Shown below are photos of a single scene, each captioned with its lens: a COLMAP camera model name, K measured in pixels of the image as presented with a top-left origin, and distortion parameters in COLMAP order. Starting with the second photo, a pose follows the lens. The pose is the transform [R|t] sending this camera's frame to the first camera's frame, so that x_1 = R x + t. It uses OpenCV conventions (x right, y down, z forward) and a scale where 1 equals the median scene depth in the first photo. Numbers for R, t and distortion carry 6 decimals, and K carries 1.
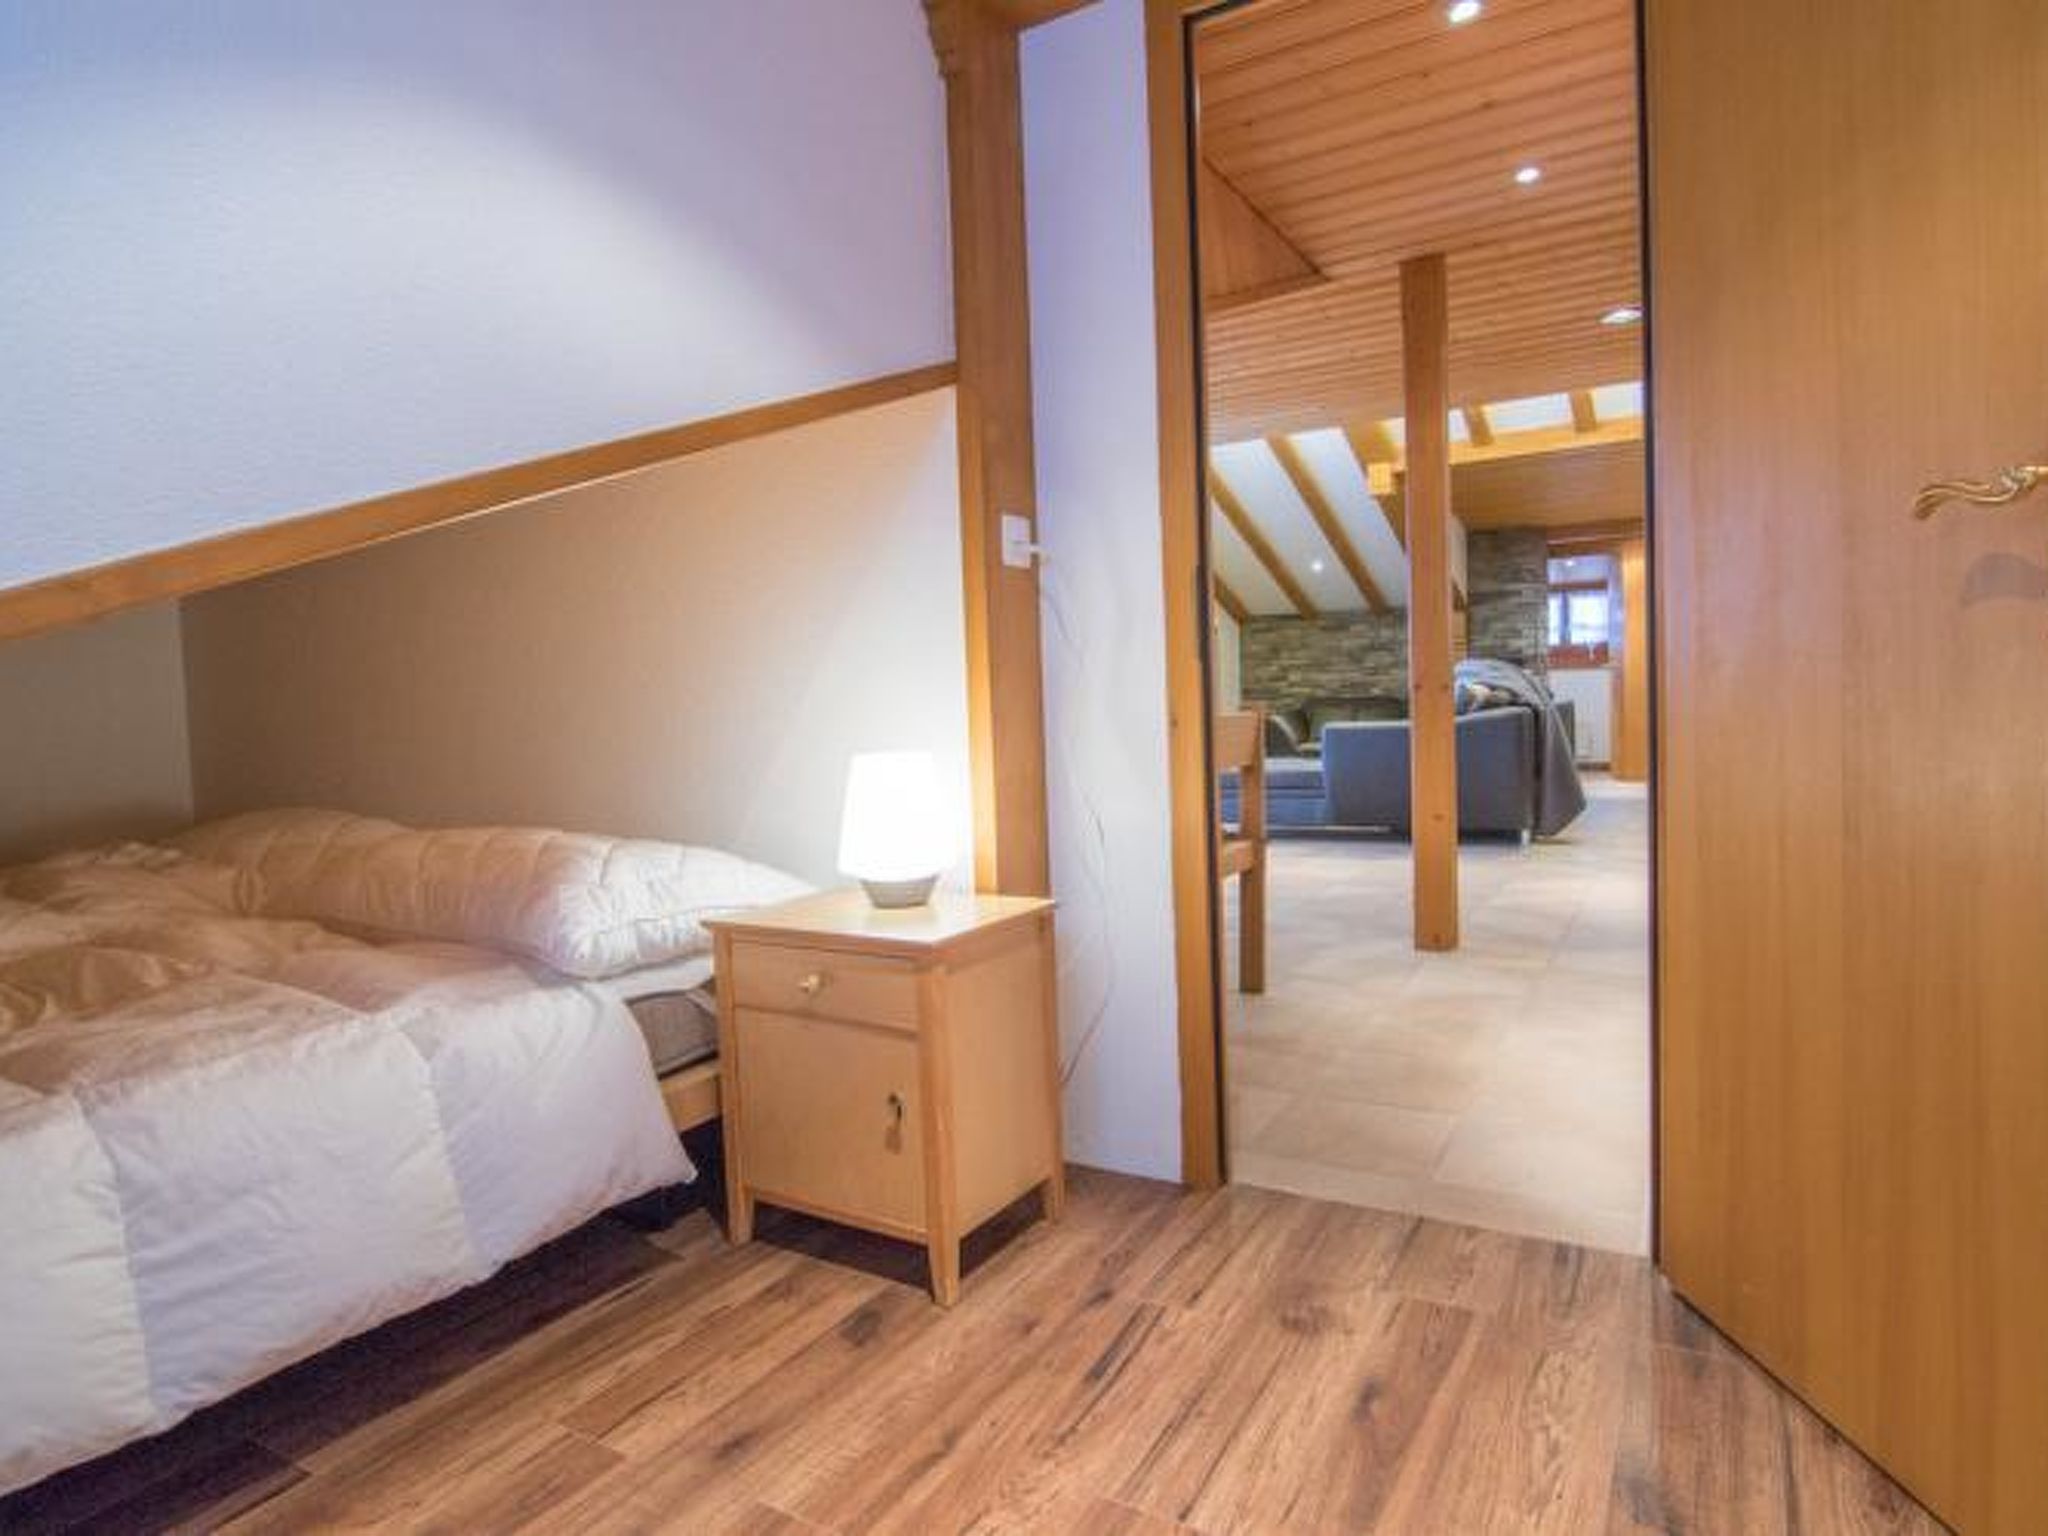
lens RADIAL K [[1164.9, 0, 1035.8], [0, 1164.9, 764.7], [0, 0, 1]] dist [0.004227, -0.015975]
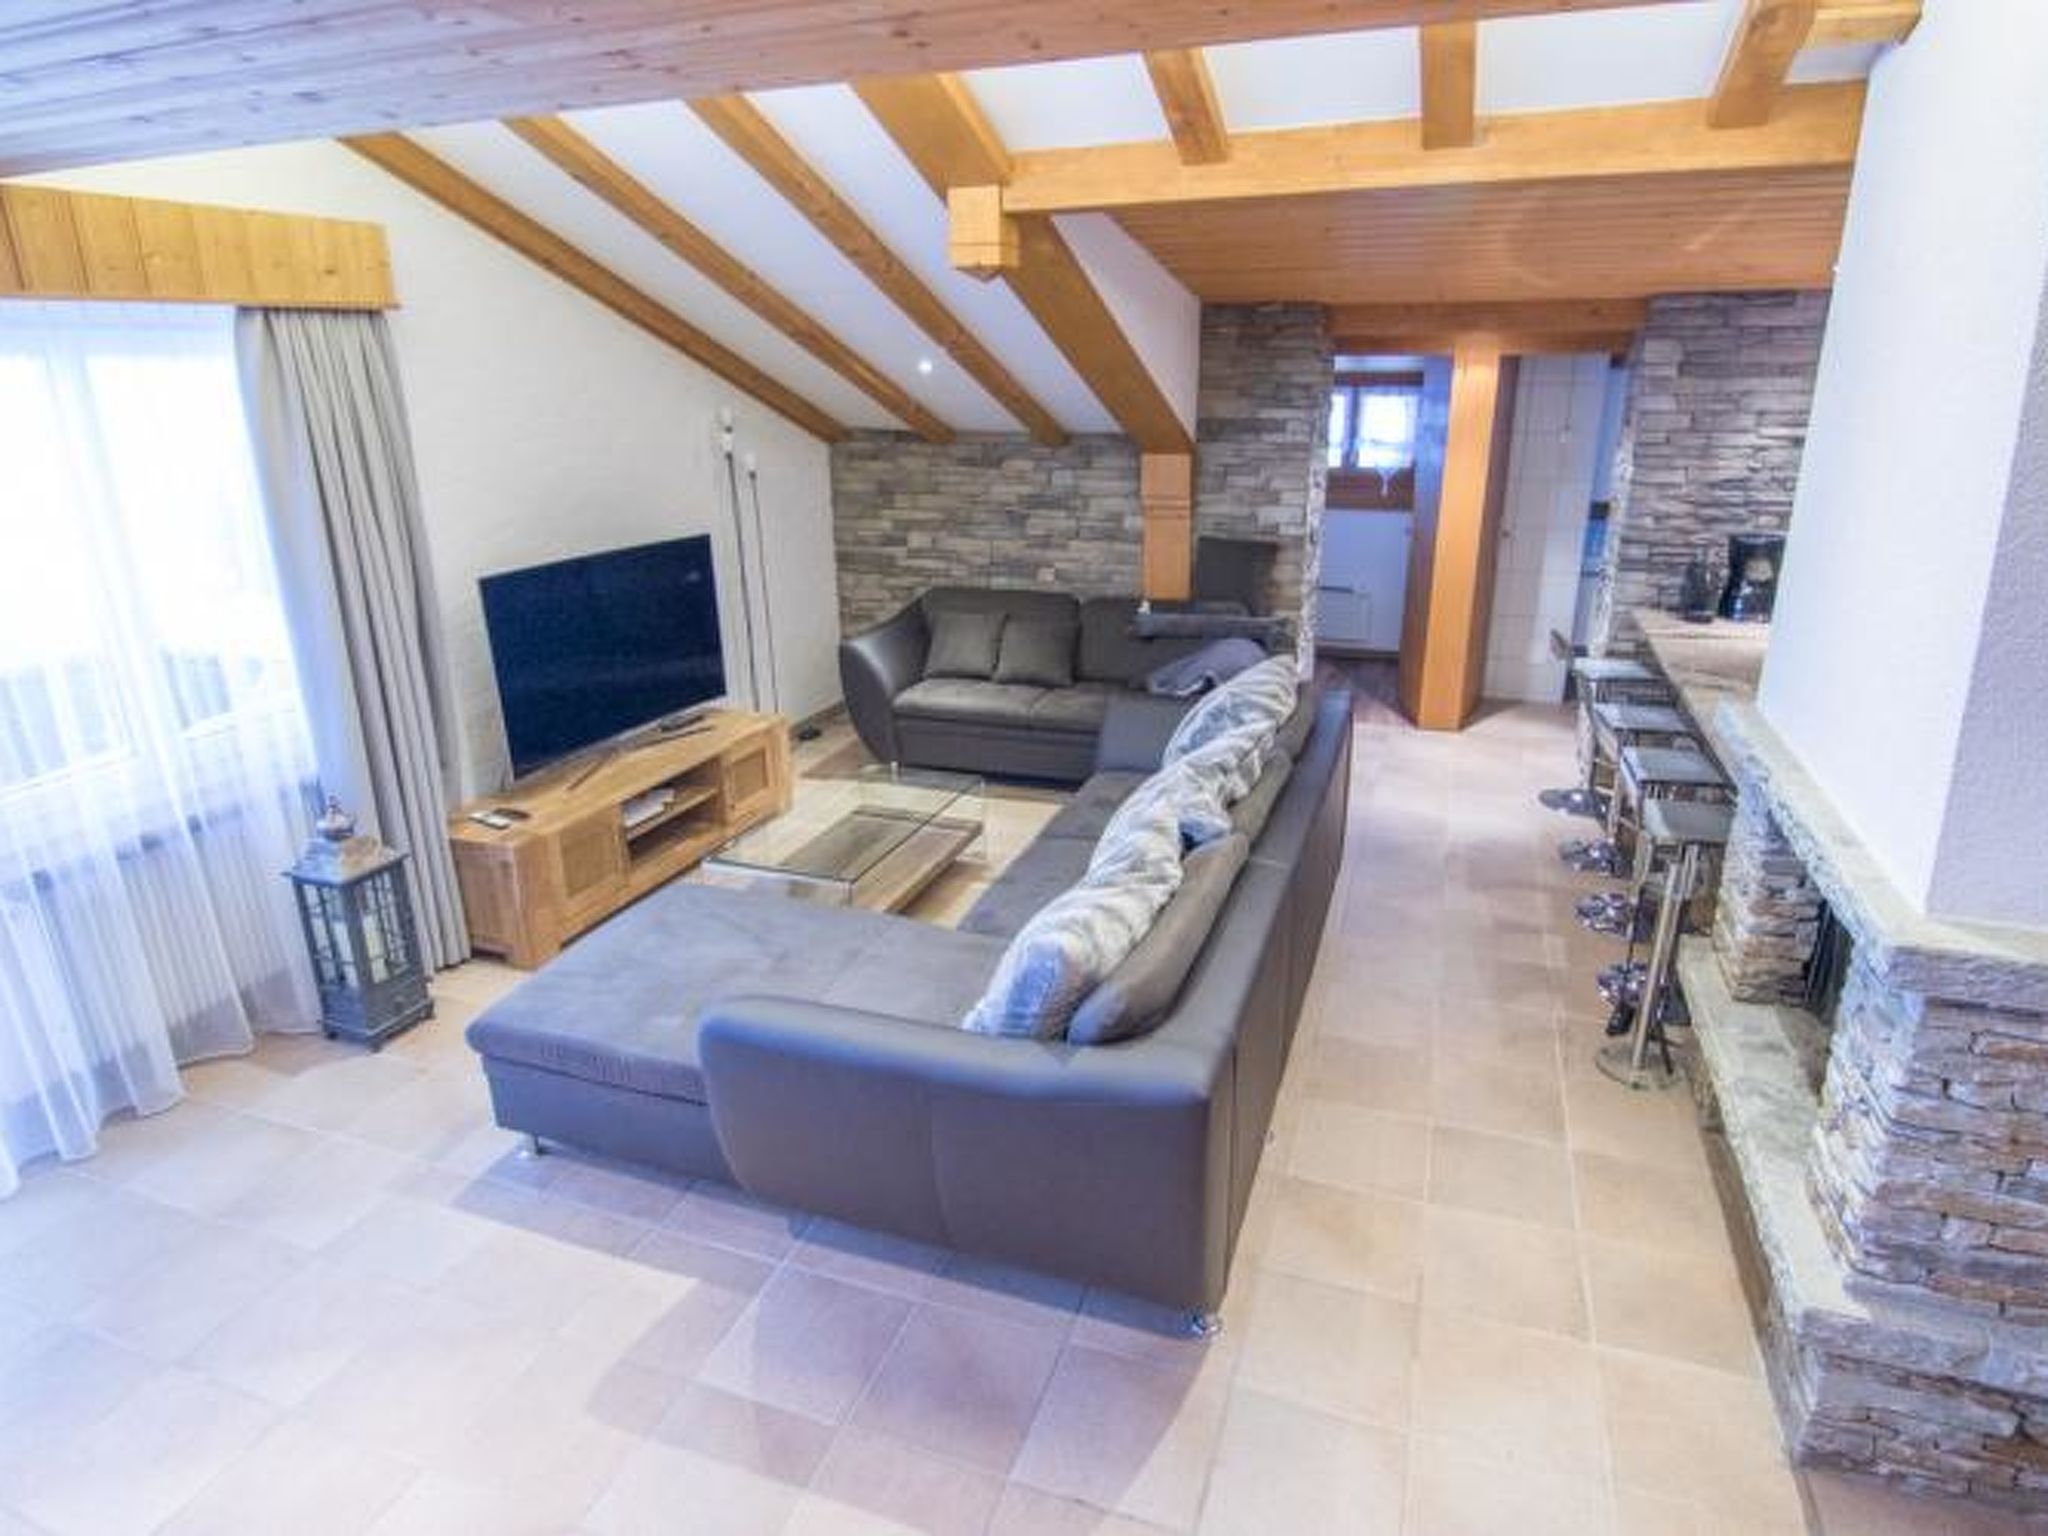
lens RADIAL K [[1164.9, 0, 1035.8], [0, 1164.9, 764.7], [0, 0, 1]] dist [0.004227, -0.015975]
pose [[0.983690, -0.028358, 0.177623, 0.178818], [-0.019723, 0.964535, 0.263217, -0.127136], [-0.178788, -0.262427, 0.948244, 0.410267]]
